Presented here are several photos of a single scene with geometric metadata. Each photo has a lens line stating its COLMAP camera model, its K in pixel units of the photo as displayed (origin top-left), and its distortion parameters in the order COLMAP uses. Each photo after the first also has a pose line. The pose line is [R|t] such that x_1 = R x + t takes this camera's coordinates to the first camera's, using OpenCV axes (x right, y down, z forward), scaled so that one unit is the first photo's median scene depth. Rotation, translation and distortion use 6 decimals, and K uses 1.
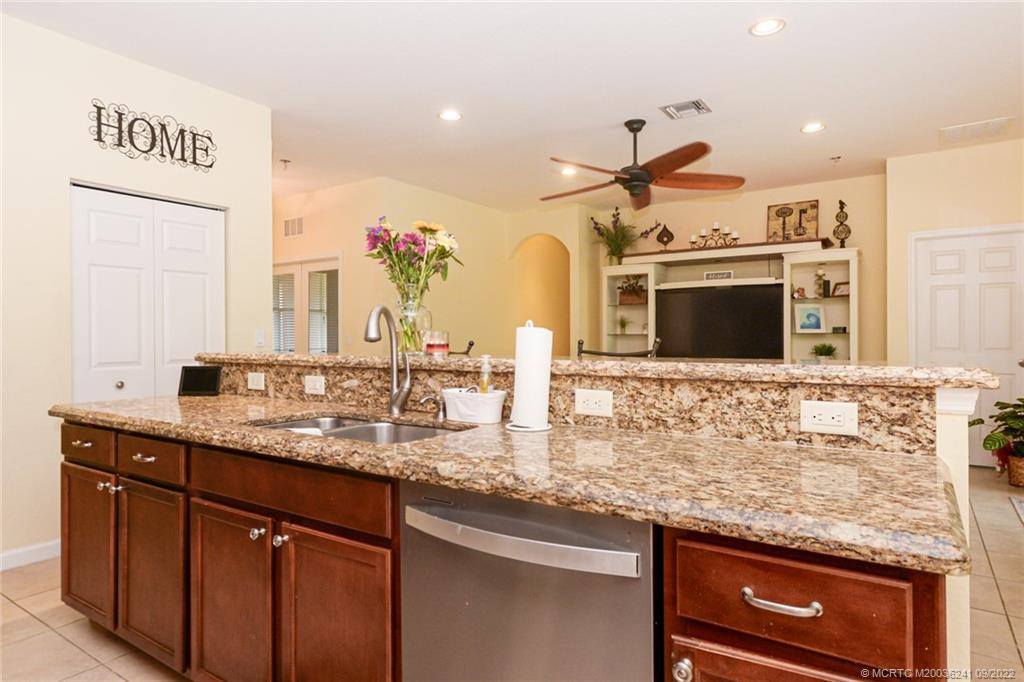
lens RADIAL K [[596.9, 0, 512.0], [0, 596.9, 341.0], [0, 0, 1]] dist [0.002416, 0.001971]
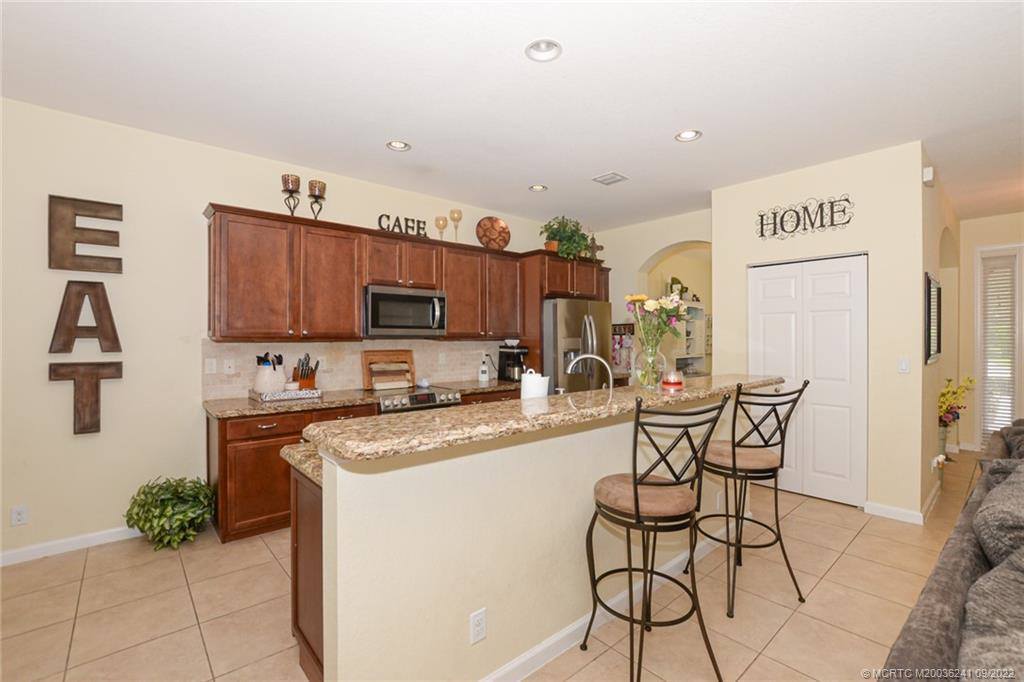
lens RADIAL K [[452.2, 0, 513.5], [0, 452.2, 340.8], [0, 0, 1]] dist [-0.015961, -0.000508]
pose [[-0.250890, 0.010815, -0.967955, 0.351293], [-0.006415, 0.999897, 0.012835, -0.036263], [0.967994, 0.009430, -0.250795, 0.361229]]
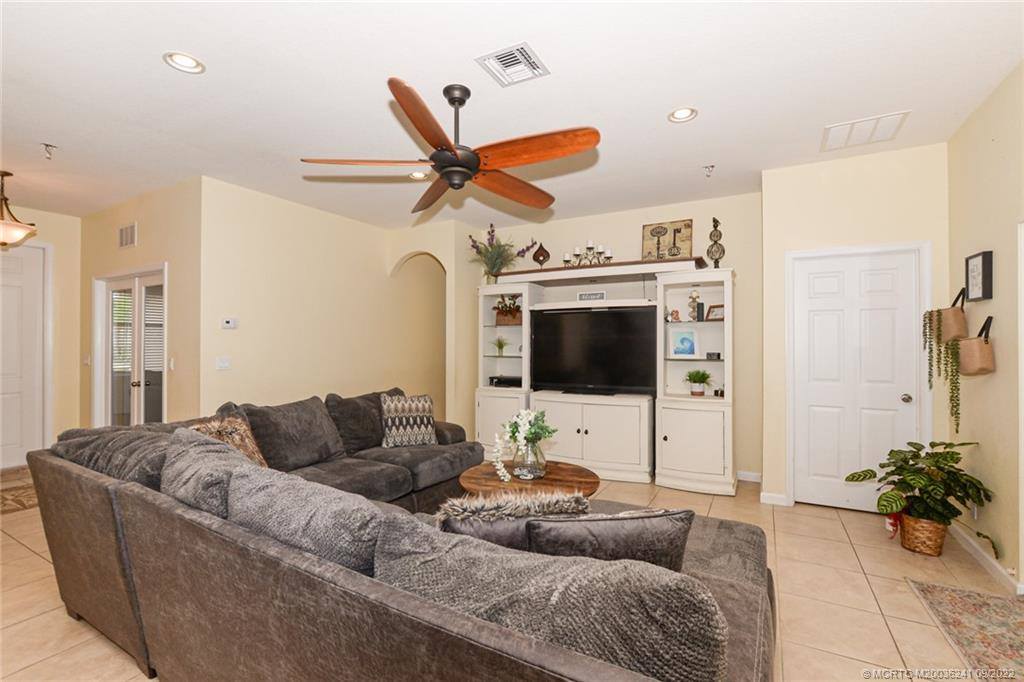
lens RADIAL K [[452.2, 0, 513.5], [0, 452.2, 340.8], [0, 0, 1]] dist [-0.015961, -0.000508]
pose [[0.996066, 0.005289, 0.088457, 0.169927], [-0.004224, 0.999916, -0.012221, -0.031624], [-0.088514, 0.011799, 0.996005, 0.318175]]
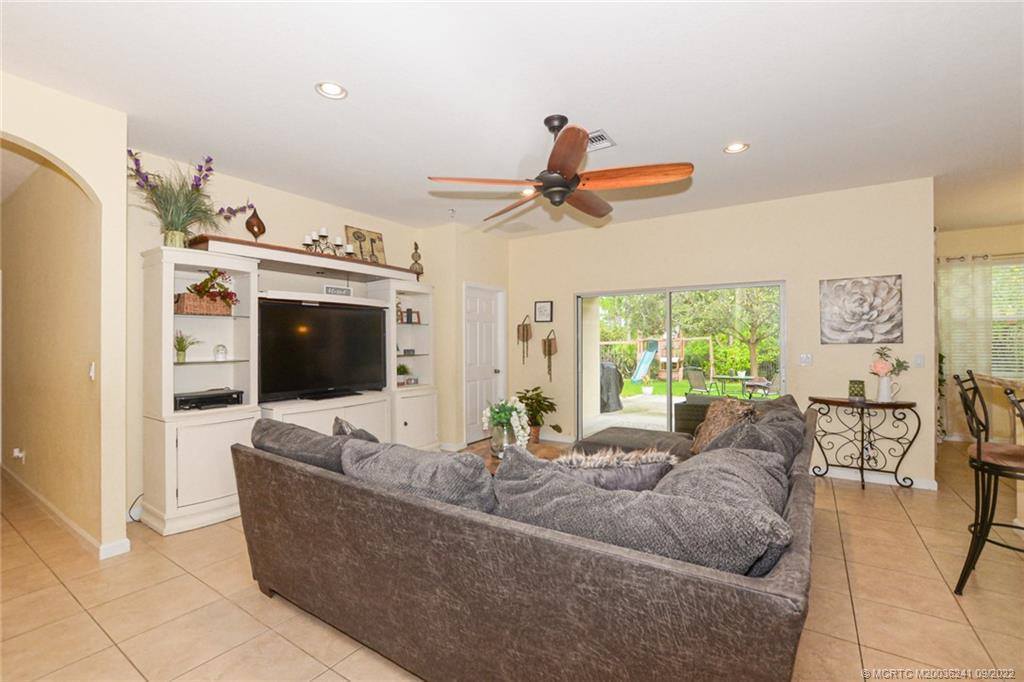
lens RADIAL K [[452.2, 0, 513.5], [0, 452.2, 340.8], [0, 0, 1]] dist [-0.015961, -0.000508]
pose [[-0.014568, 0.006337, 0.999874, -0.337995], [0.009066, 0.999940, -0.006205, -0.032024], [-0.999853, 0.008974, -0.014624, 0.799189]]
